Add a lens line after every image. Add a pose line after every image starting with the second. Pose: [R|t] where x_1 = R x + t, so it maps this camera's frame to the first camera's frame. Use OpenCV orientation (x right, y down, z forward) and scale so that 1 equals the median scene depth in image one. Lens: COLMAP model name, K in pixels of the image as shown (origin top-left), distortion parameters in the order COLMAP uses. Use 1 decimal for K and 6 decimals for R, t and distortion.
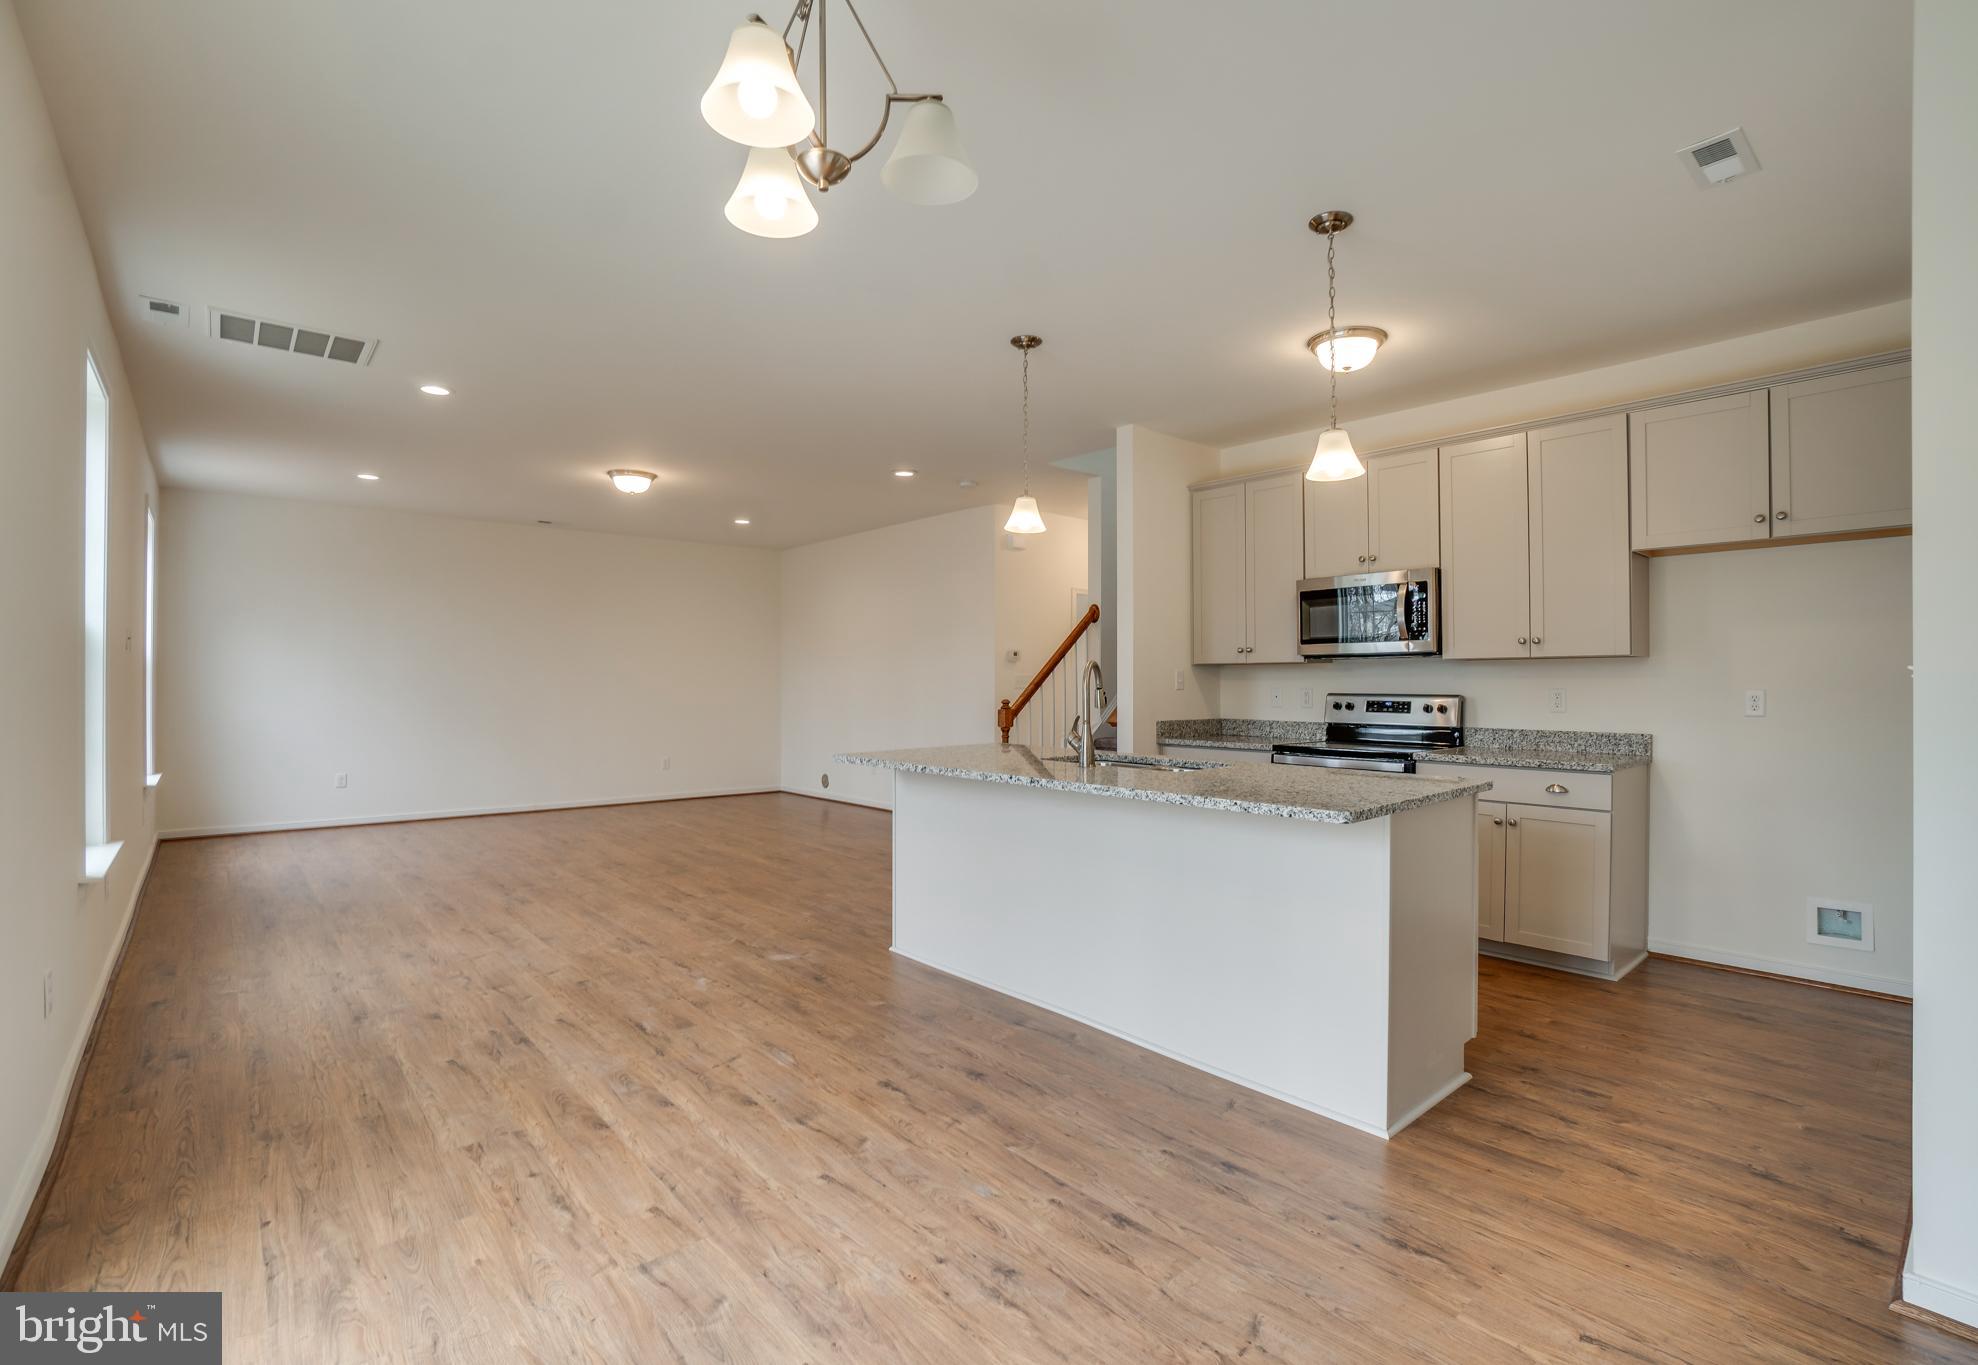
lens RADIAL K [[912.0, 0, 1008.4], [0, 912.0, 687.5], [0, 0, 1]] dist [-0.028987, 0.000179]
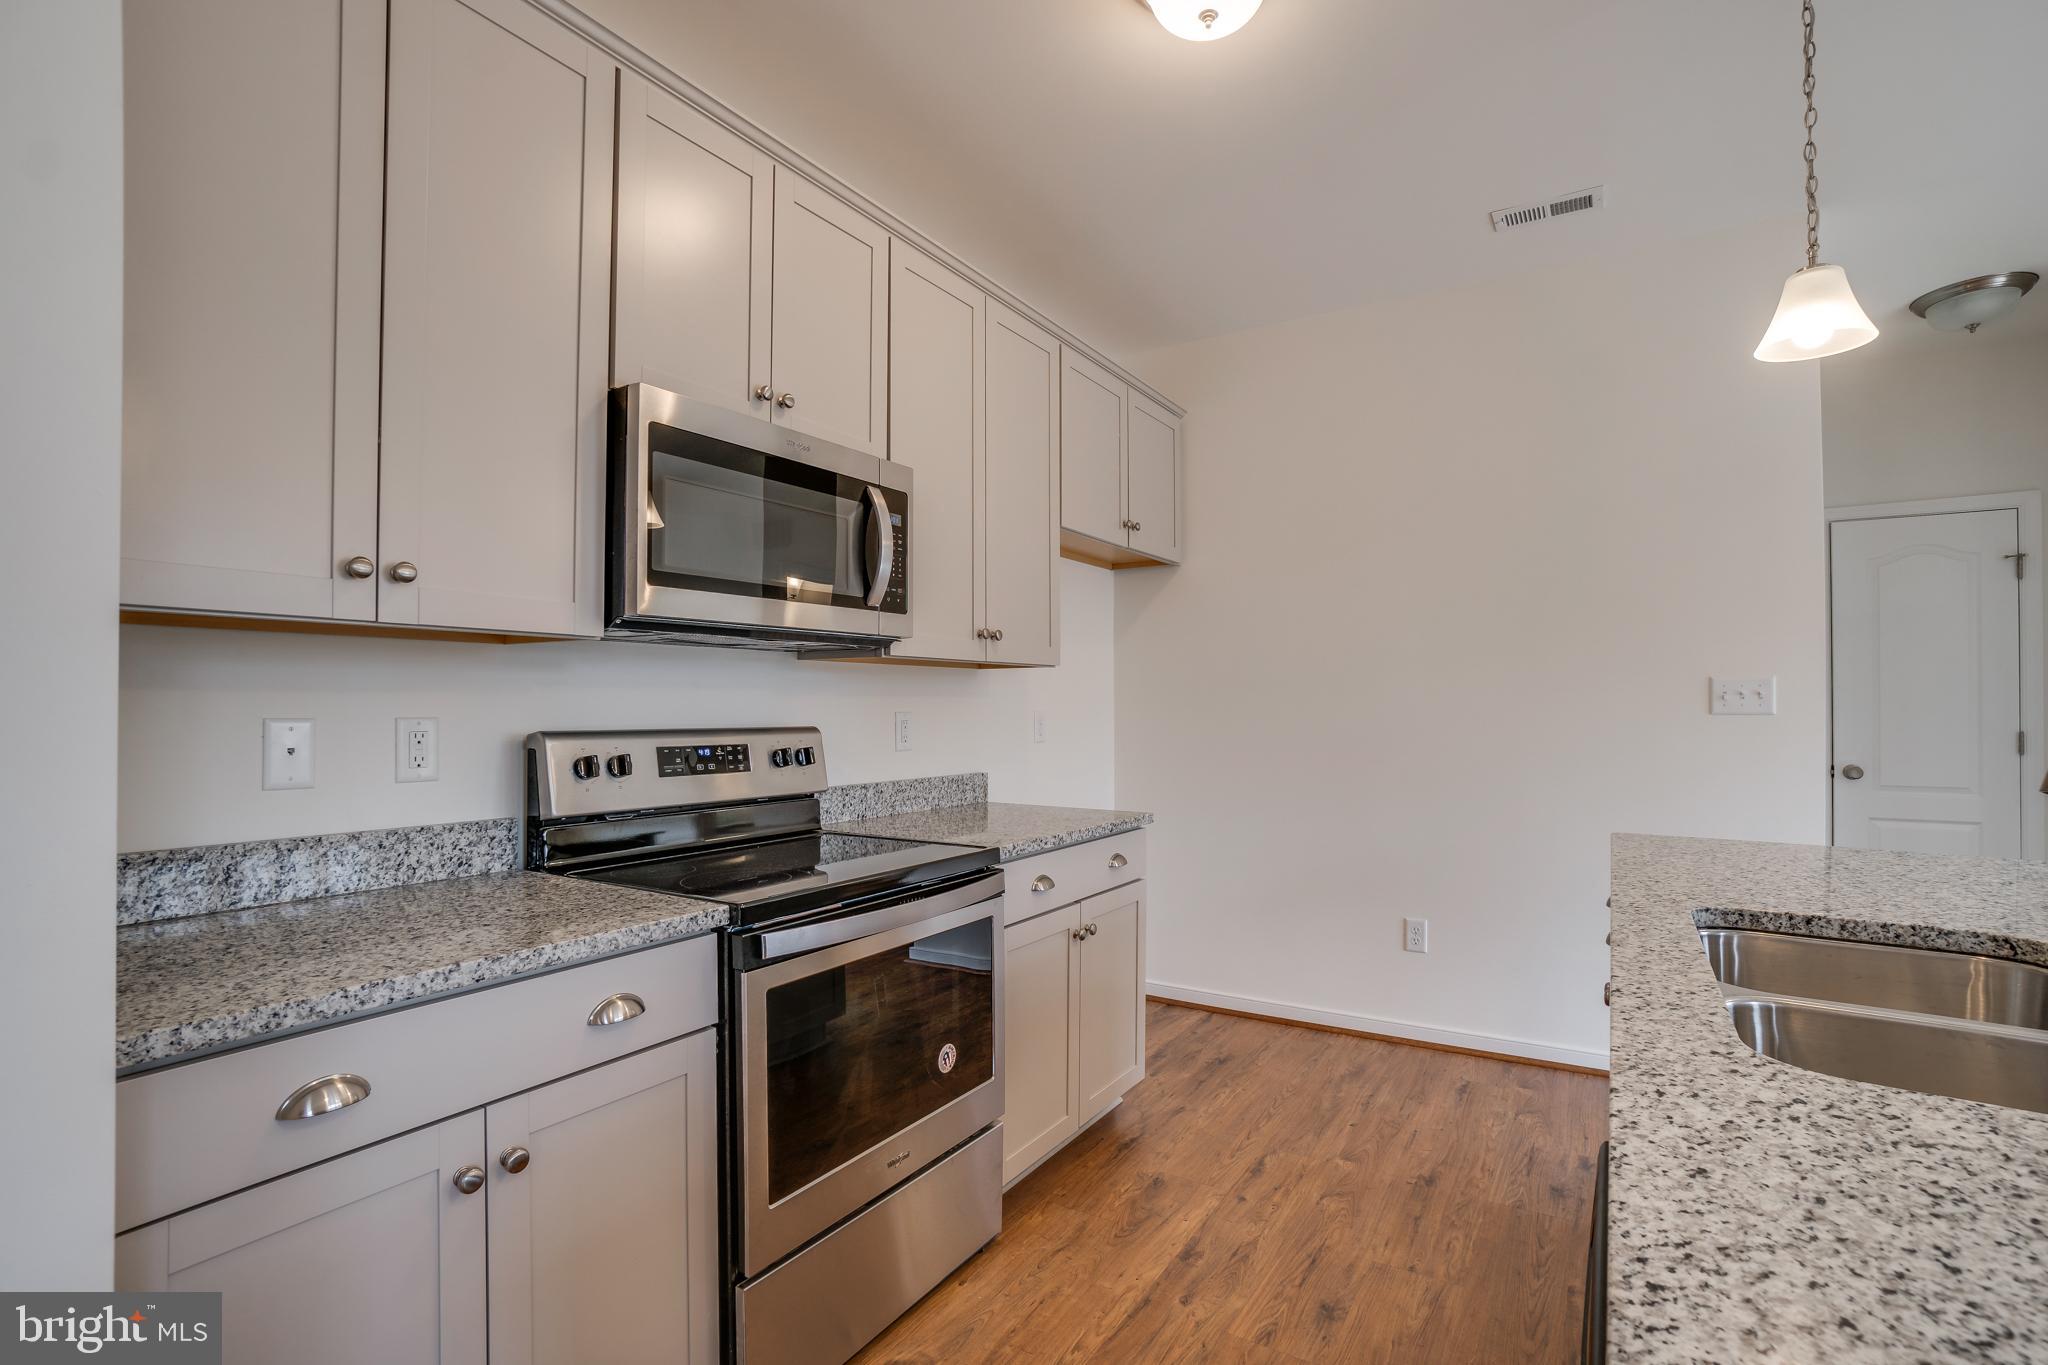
lens RADIAL K [[912.9, 0, 1016.2], [0, 912.9, 710.2], [0, 0, 1]] dist [-0.044287, 0.010778]
pose [[-0.264615, 0.002220, 0.964351, -0.036979], [0.007994, 0.999968, -0.000109, -0.000792], [-0.964321, 0.007680, -0.264625, 1.343773]]
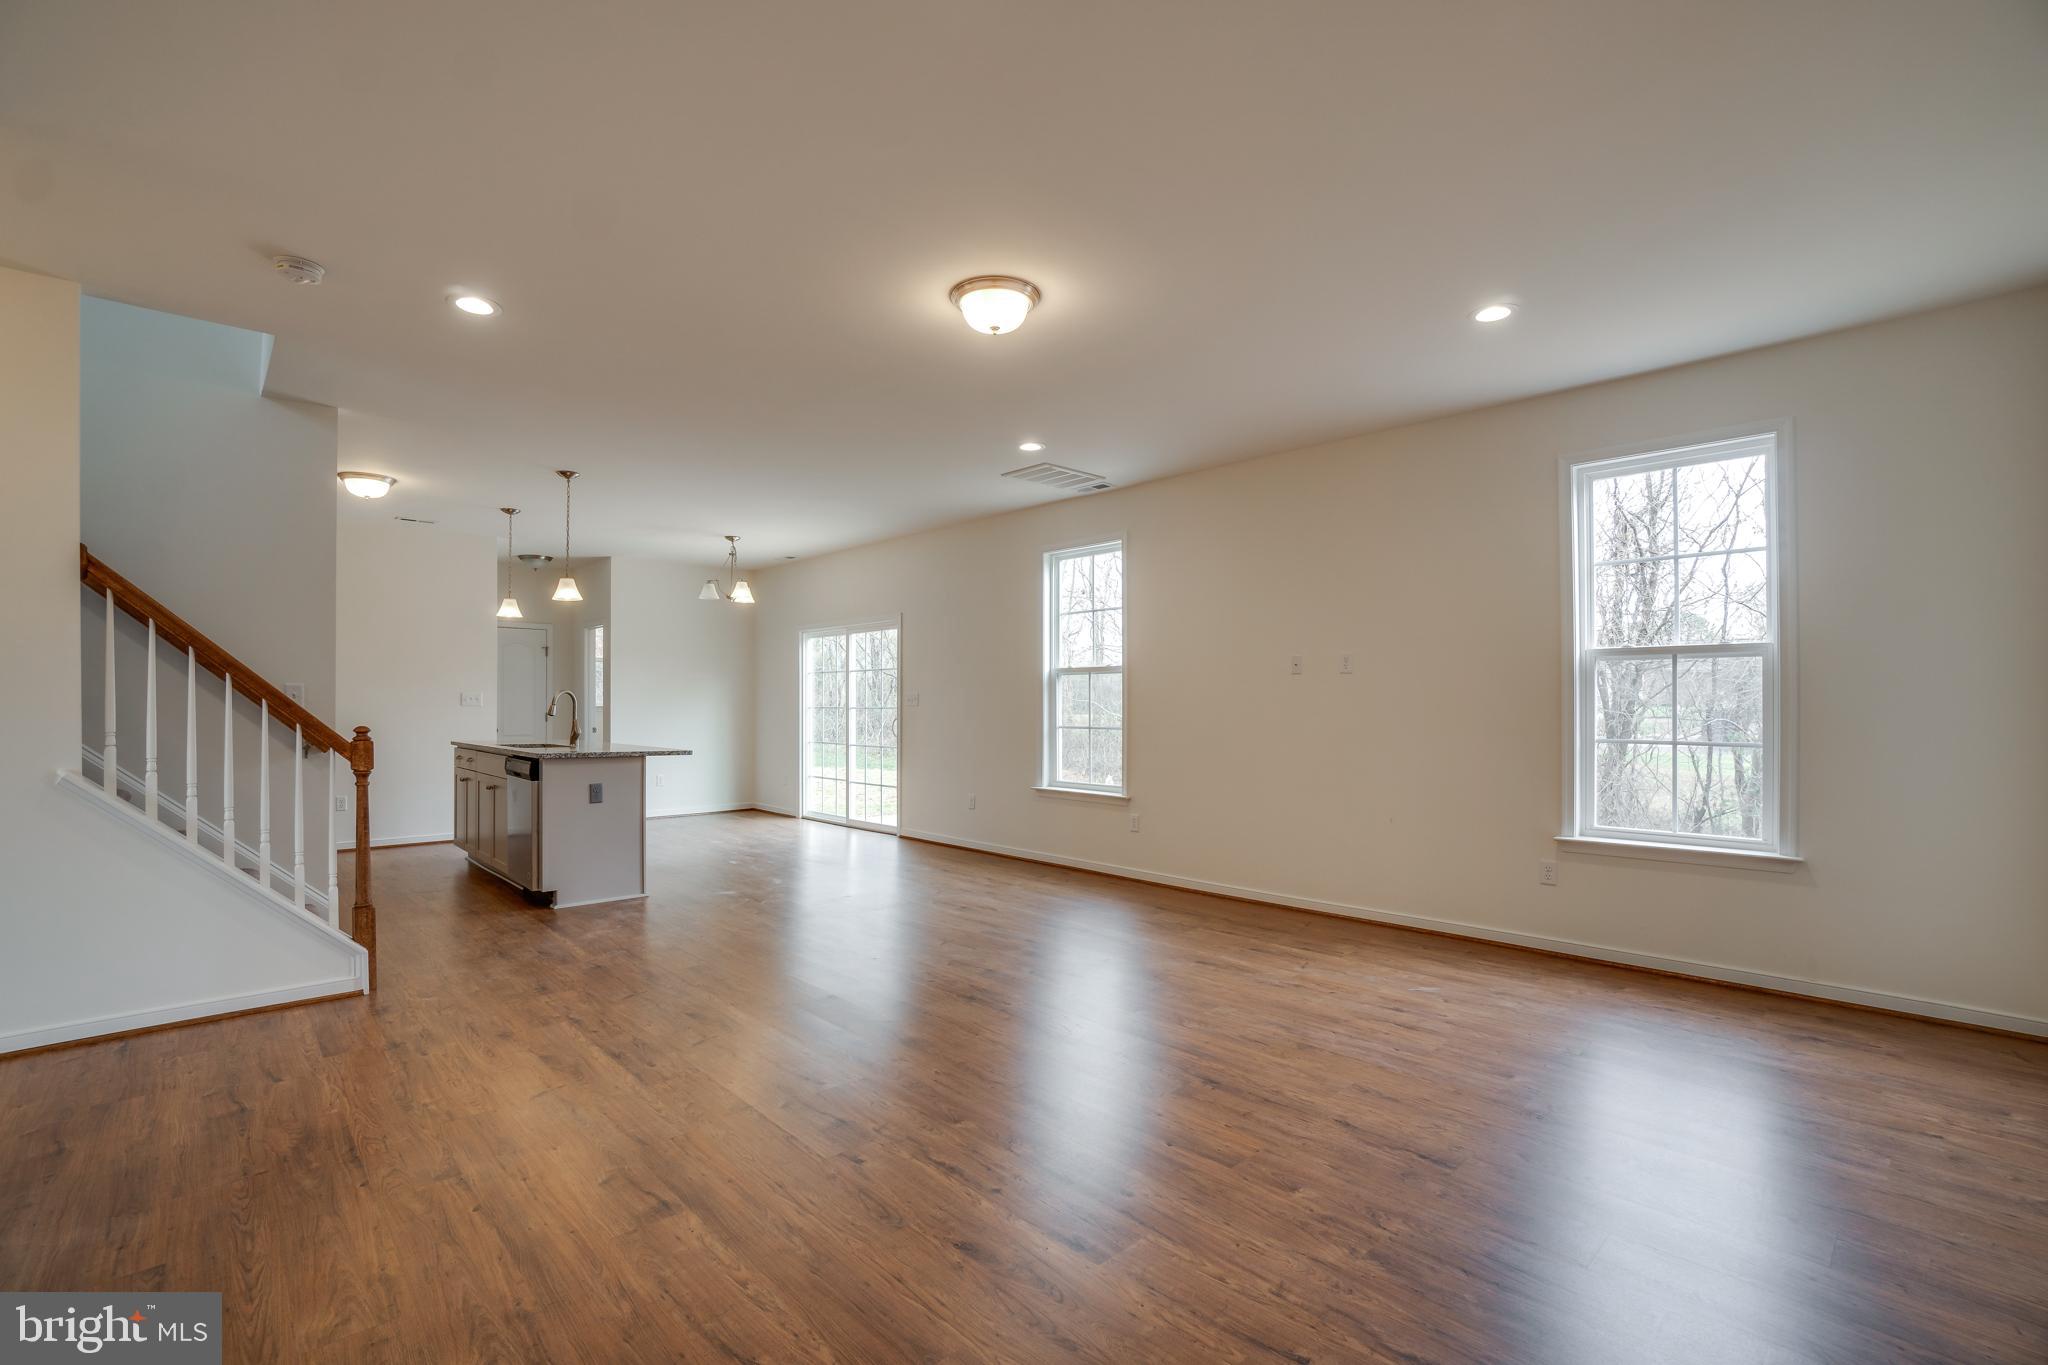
lens RADIAL K [[912.9, 0, 1007.7], [0, 912.9, 694.2], [0, 0, 1]] dist [-0.044287, 0.010778]
pose [[-0.999567, -0.004721, -0.029043, -0.737874], [-0.004536, 0.999969, -0.006442, -0.011860], [0.029072, -0.006308, -0.999557, 2.823520]]
